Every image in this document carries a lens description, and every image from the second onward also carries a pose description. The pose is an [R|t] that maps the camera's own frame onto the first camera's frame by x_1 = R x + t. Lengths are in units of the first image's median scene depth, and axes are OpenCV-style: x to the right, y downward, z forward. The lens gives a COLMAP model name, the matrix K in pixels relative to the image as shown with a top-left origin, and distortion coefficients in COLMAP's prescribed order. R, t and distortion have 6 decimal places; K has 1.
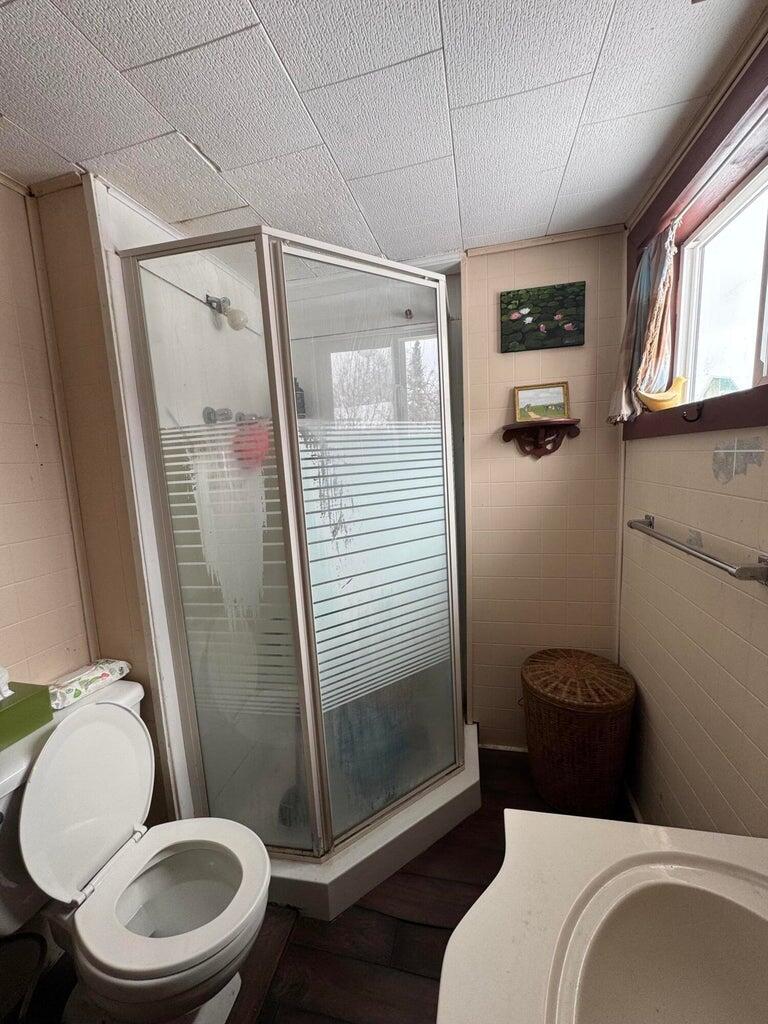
lens RADIAL K [[413.0, 0, 385.3], [0, 413.0, 512.9], [0, 0, 1]] dist [-0.007358, -0.000233]
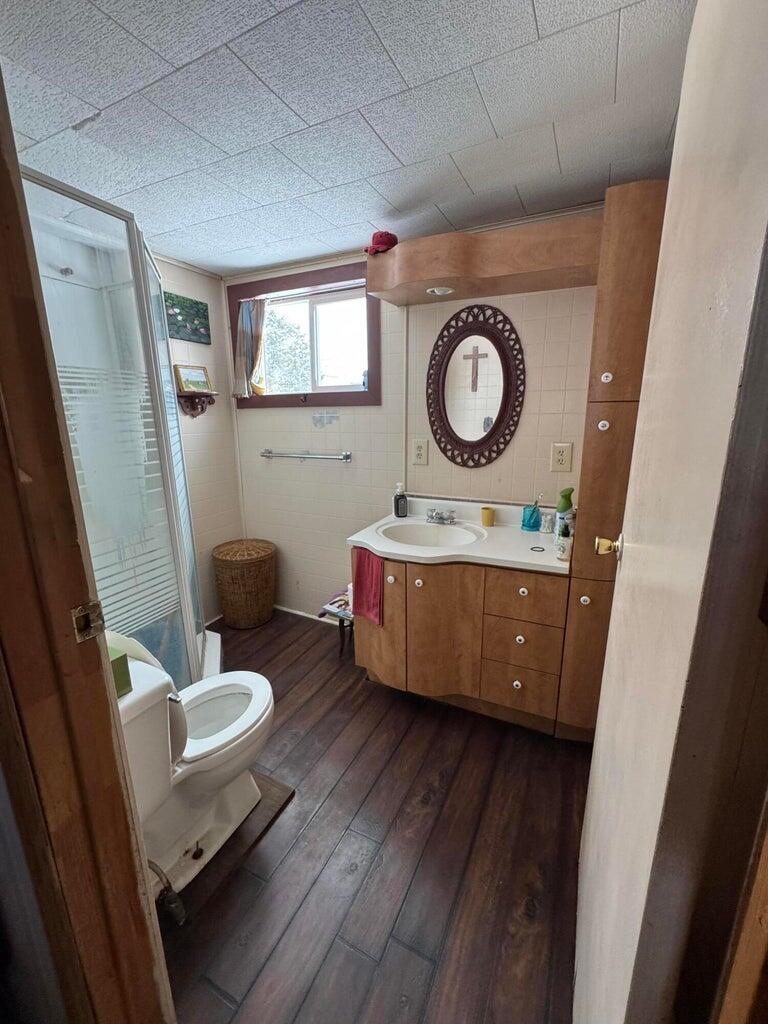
lens RADIAL K [[413.0, 0, 386.0], [0, 413.0, 509.3], [0, 0, 1]] dist [-0.007358, -0.000233]
pose [[0.224383, -0.169643, 0.959621, -0.980165], [0.121100, 0.981952, 0.145275, 0.059426], [-0.966947, 0.083613, 0.240877, 0.028626]]
